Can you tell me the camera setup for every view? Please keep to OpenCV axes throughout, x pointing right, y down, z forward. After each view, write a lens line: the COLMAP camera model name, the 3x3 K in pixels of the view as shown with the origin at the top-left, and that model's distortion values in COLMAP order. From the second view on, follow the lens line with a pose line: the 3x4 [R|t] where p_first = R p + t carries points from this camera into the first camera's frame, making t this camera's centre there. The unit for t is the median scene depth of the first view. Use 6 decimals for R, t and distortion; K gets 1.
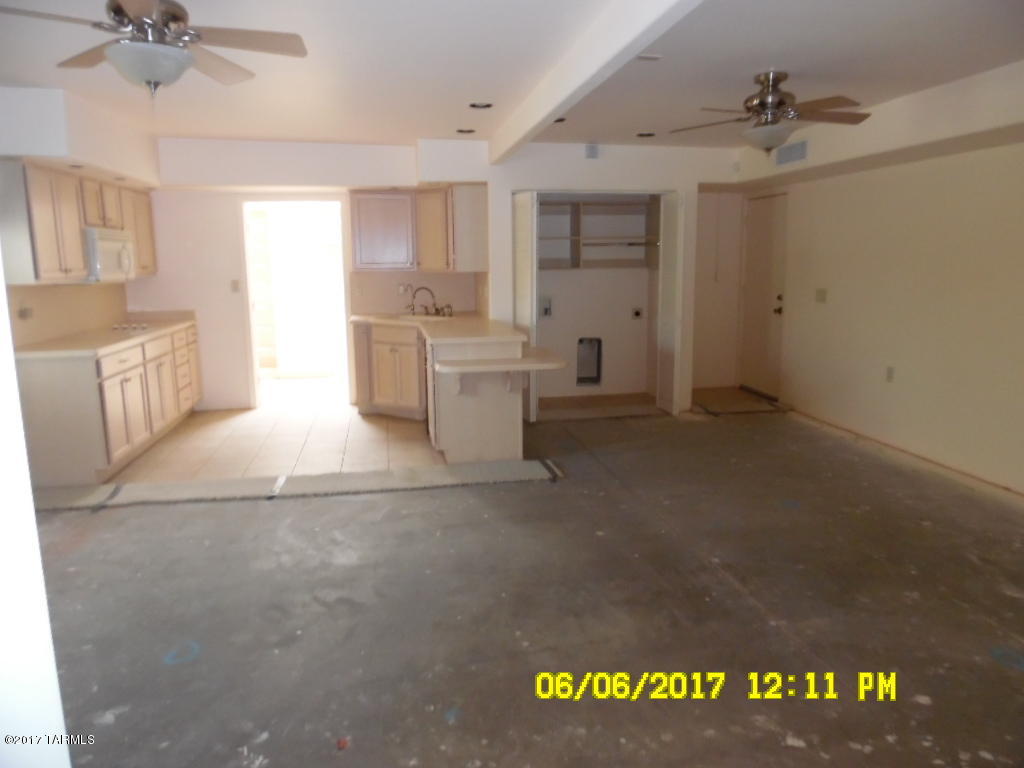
lens RADIAL K [[711.1, 0, 510.7], [0, 711.1, 385.4], [0, 0, 1]] dist [-0.026696, 0.002933]
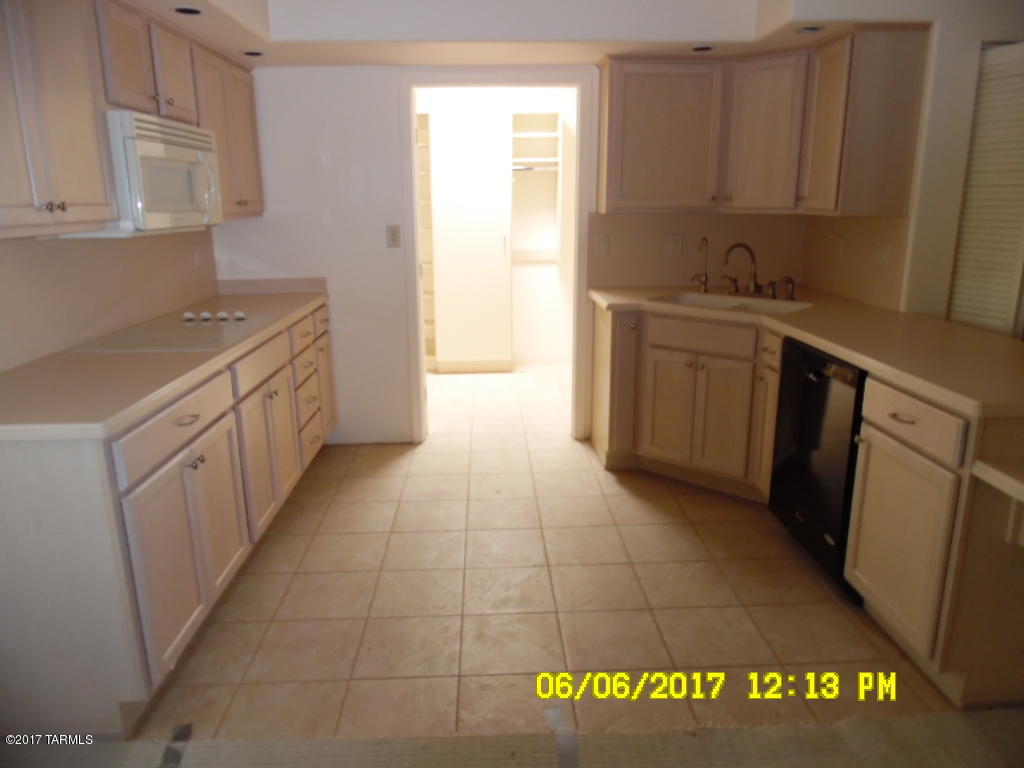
lens RADIAL K [[711.1, 0, 514.1], [0, 711.1, 382.9], [0, 0, 1]] dist [-0.026696, 0.002933]
pose [[0.991518, 0.032793, -0.125761, -0.227559], [-0.023117, 0.996713, 0.077643, -0.073134], [0.127894, -0.074077, 0.989018, 0.459445]]
